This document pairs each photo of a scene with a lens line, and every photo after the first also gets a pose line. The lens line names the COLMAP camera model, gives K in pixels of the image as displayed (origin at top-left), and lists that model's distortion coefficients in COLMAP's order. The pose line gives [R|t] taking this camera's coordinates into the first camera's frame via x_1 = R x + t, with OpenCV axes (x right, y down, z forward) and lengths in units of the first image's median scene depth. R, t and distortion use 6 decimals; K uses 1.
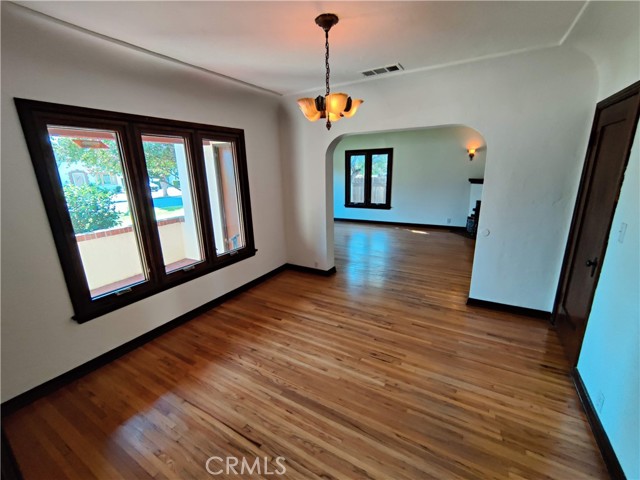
lens RADIAL K [[276.4, 0, 318.5], [0, 276.4, 239.9], [0, 0, 1]] dist [-0.007570, 0.002334]
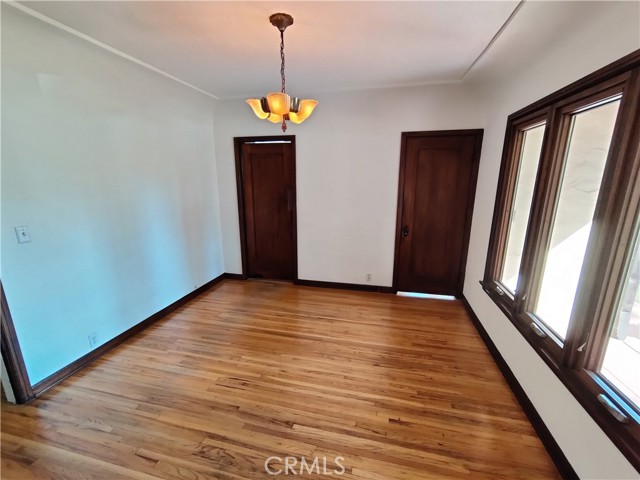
lens RADIAL K [[276.4, 0, 321.9], [0, 276.4, 244.2], [0, 0, 1]] dist [-0.007570, 0.002334]
pose [[-0.954076, 0.094814, -0.284164, 0.167460], [-0.053053, 0.880115, 0.471786, -0.391398], [0.294829, 0.465196, -0.834667, 1.540899]]
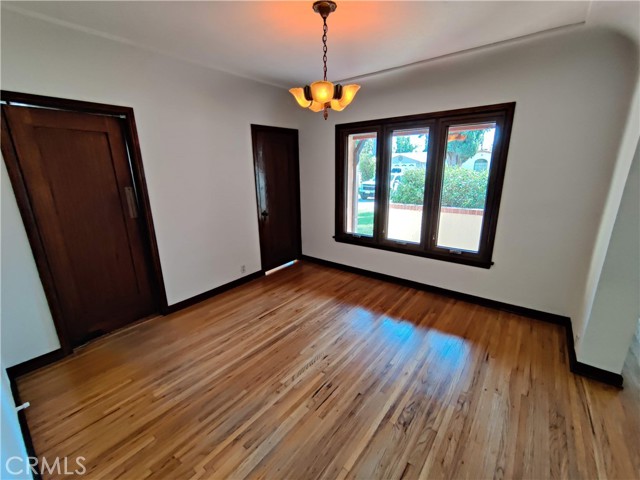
lens RADIAL K [[276.4, 0, 318.6], [0, 276.4, 240.6], [0, 0, 1]] dist [-0.007570, 0.002334]
pose [[-0.127198, 0.284234, -0.950280, 0.836006], [-0.228958, 0.923774, 0.306953, -0.225328], [0.965090, 0.256618, -0.052424, 0.868219]]
